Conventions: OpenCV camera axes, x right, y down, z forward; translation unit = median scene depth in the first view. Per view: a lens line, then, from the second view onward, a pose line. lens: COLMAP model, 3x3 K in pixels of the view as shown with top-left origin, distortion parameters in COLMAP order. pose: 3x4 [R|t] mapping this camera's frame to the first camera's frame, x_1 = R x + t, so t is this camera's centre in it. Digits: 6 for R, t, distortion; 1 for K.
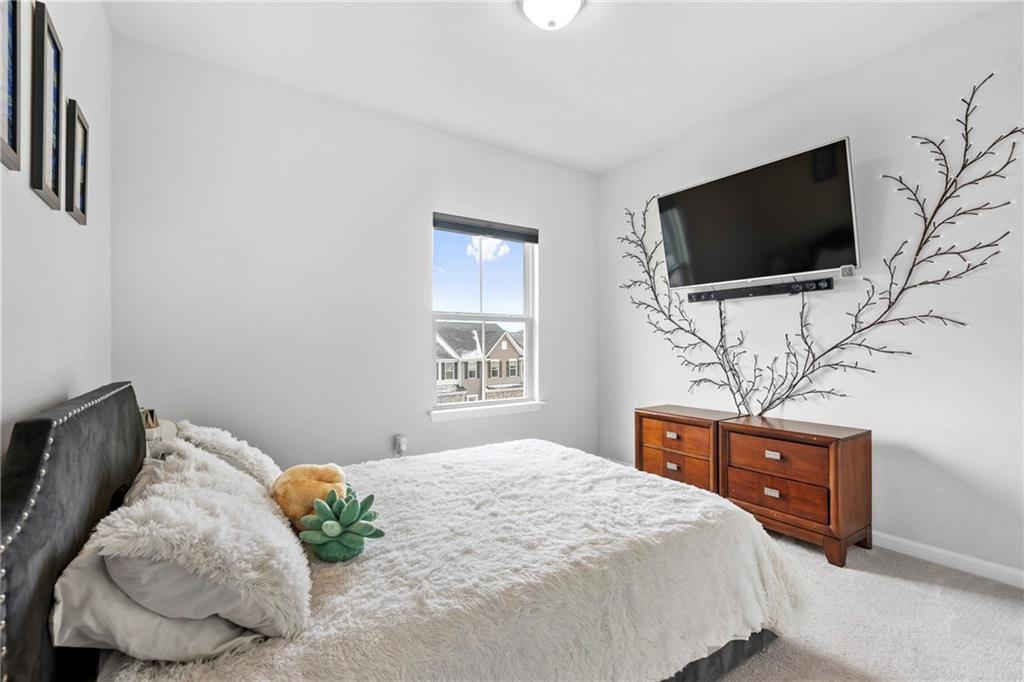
lens RADIAL K [[471.7, 0, 513.4], [0, 471.7, 338.0], [0, 0, 1]] dist [-0.001549, 0.001460]
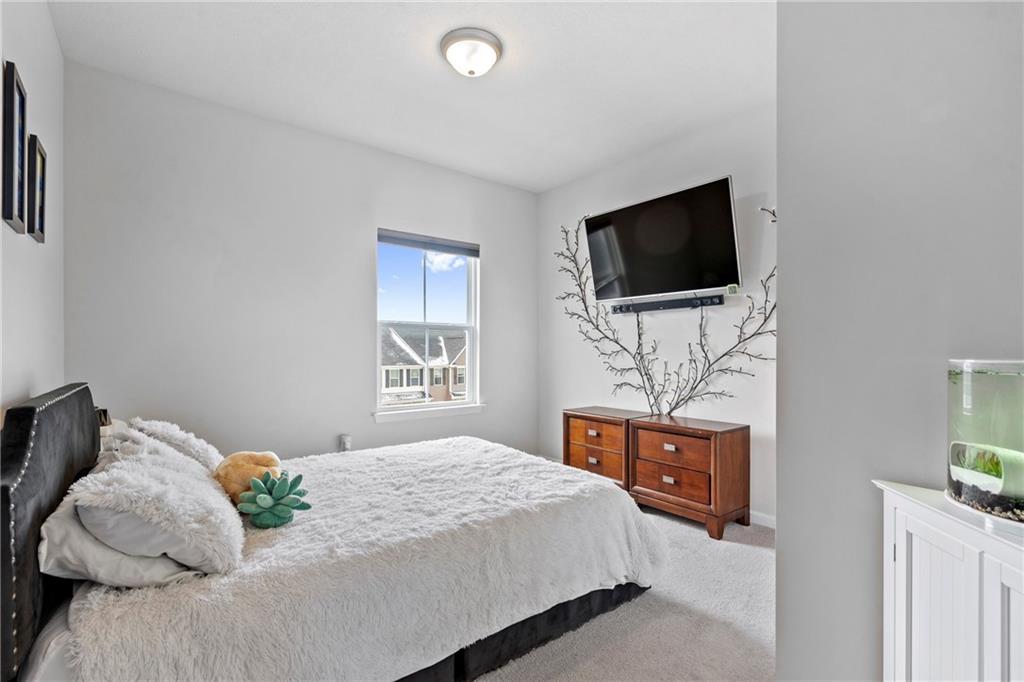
lens RADIAL K [[471.7, 0, 511.1], [0, 471.7, 348.7], [0, 0, 1]] dist [-0.001549, 0.001460]
pose [[0.997742, 0.004260, 0.067025, 0.139972], [-0.004841, 0.999952, 0.008514, -0.004545], [-0.066985, -0.008819, 0.997715, -0.216607]]
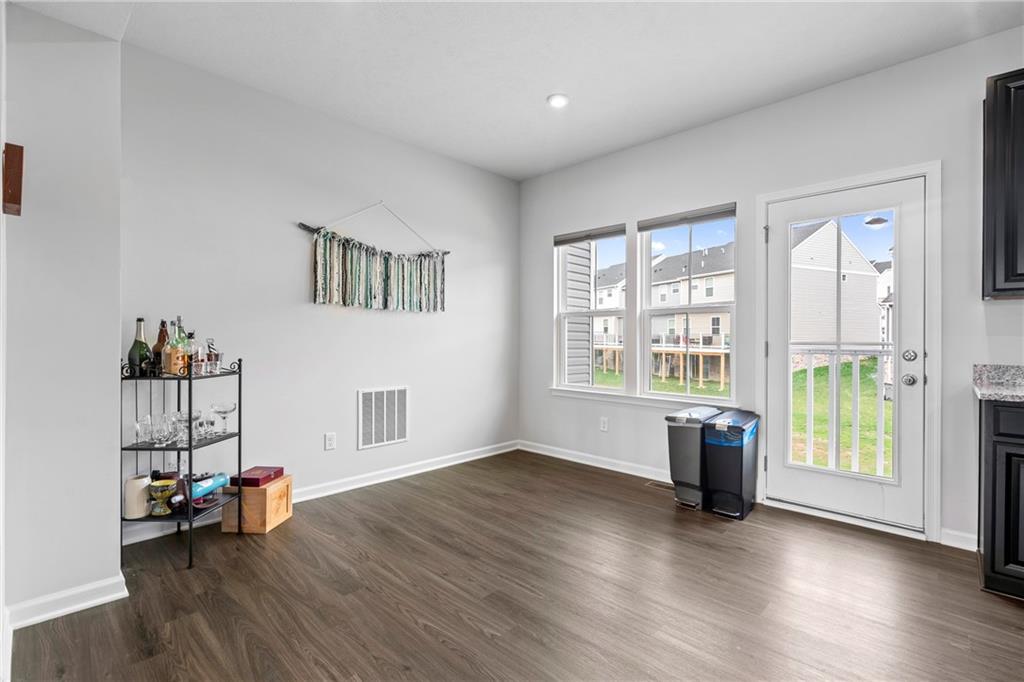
lens RADIAL K [[471.7, 0, 512.8], [0, 471.7, 337.7], [0, 0, 1]] dist [-0.001549, 0.001460]
pose [[0.220667, 0.008654, -0.975311, 2.839701], [0.014245, 0.999825, 0.012095, 0.073568], [0.975245, -0.016563, 0.220506, 1.226525]]
